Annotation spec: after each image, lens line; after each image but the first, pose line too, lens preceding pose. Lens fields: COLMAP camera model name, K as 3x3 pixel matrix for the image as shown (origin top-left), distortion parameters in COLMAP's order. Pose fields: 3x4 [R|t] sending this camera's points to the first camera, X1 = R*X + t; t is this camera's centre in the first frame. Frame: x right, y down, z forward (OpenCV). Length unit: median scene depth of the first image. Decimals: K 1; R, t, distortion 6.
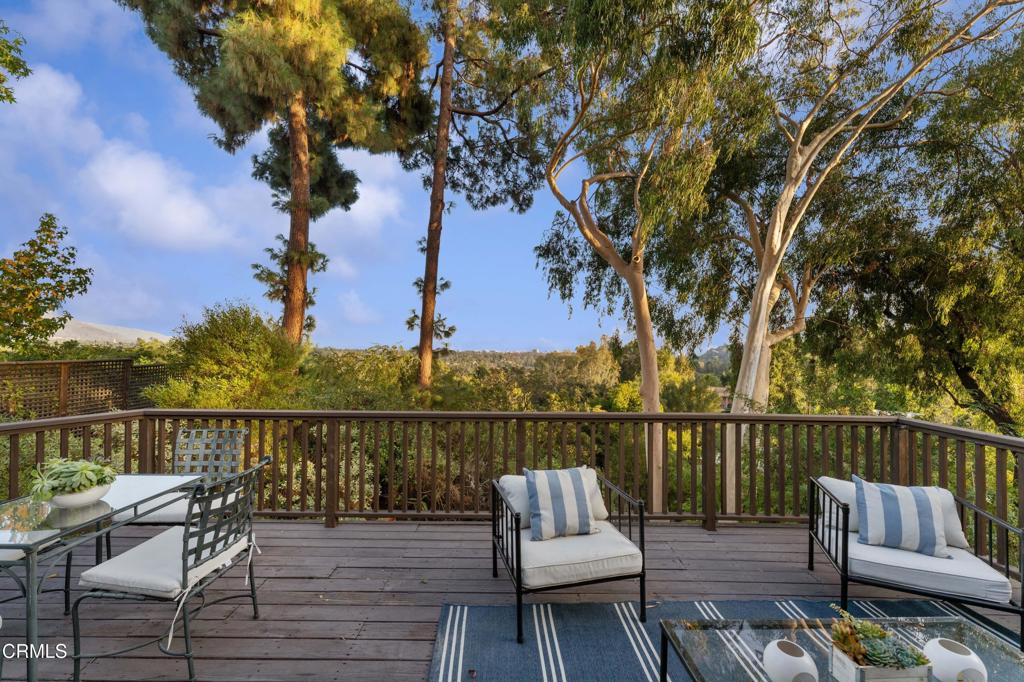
lens RADIAL K [[413.4, 0, 509.7], [0, 413.4, 343.7], [0, 0, 1]] dist [-0.002370, 0.001043]
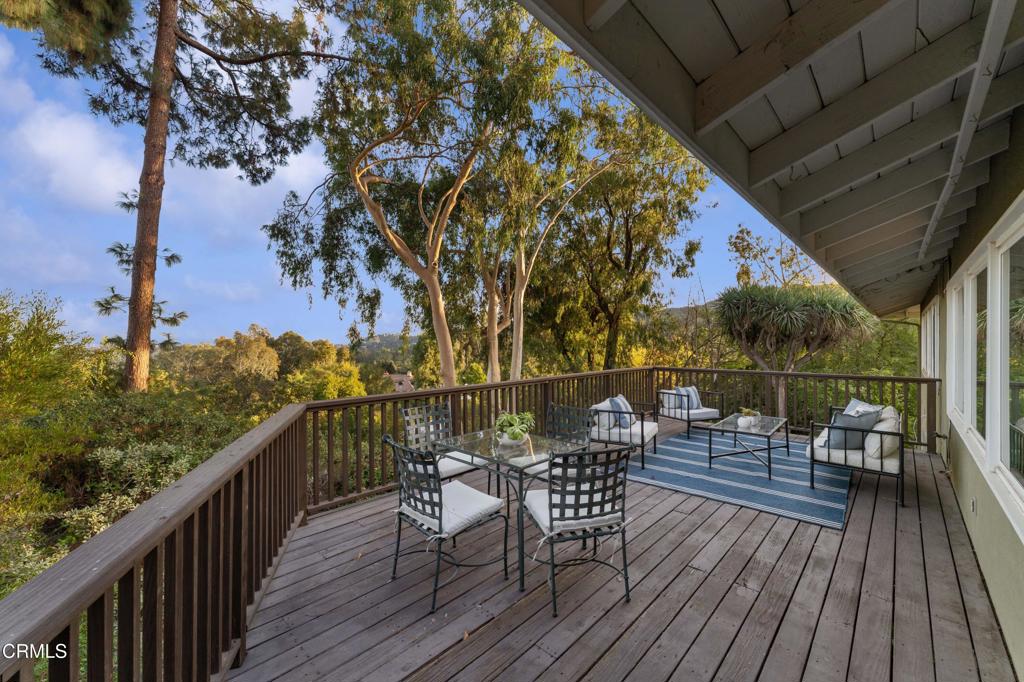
lens RADIAL K [[413.4, 0, 519.4], [0, 413.4, 340.3], [0, 0, 1]] dist [-0.002370, 0.001043]
pose [[0.679751, -0.008839, 0.733389, -0.244130], [-0.000888, 0.999917, 0.012874, 0.000947], [-0.733442, -0.009402, 0.679687, -0.009063]]
